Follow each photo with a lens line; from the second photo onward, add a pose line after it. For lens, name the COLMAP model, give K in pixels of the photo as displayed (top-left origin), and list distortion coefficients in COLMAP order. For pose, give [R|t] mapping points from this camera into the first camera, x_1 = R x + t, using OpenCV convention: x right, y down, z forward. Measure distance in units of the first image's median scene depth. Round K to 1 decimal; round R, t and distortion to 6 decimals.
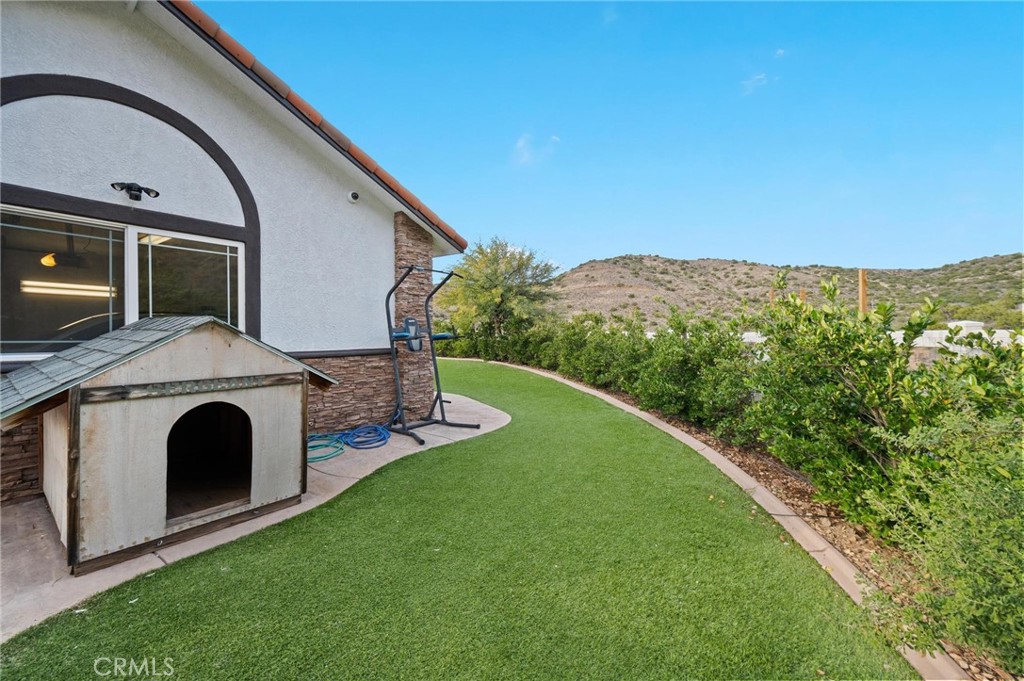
lens RADIAL K [[410.4, 0, 508.7], [0, 410.4, 337.2], [0, 0, 1]] dist [-0.002497, -0.000060]
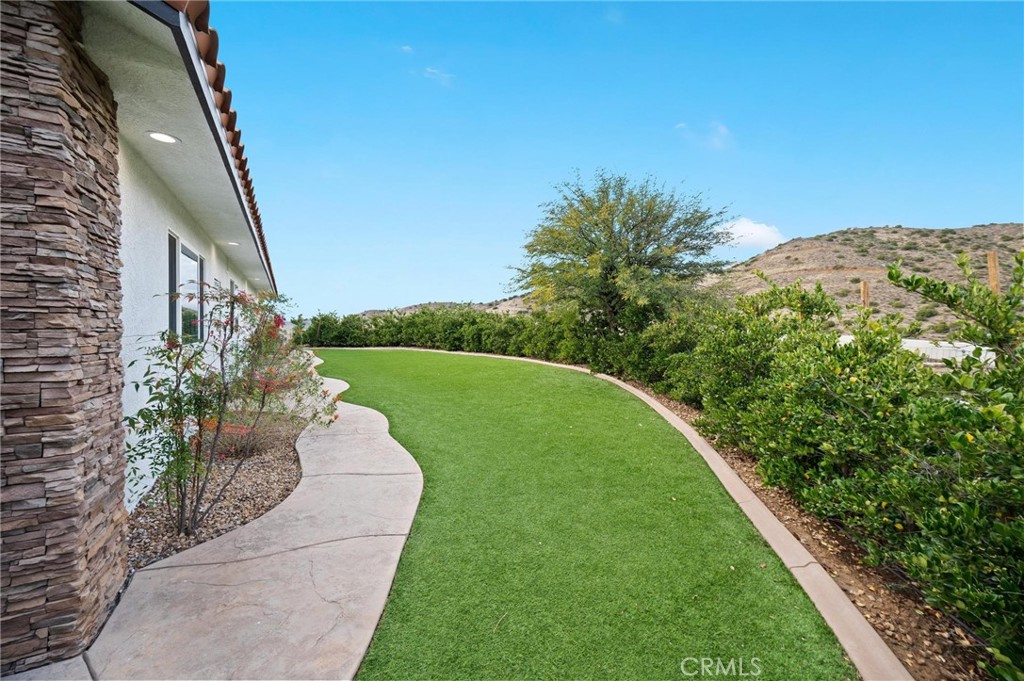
lens RADIAL K [[410.4, 0, 508.7], [0, 410.4, 337.2], [0, 0, 1]] dist [-0.002497, -0.000060]
pose [[0.918415, 0.023940, -0.394892, 0.085287], [-0.015932, 0.999596, 0.023545, -0.012921], [0.395296, -0.015333, 0.918426, 0.411282]]
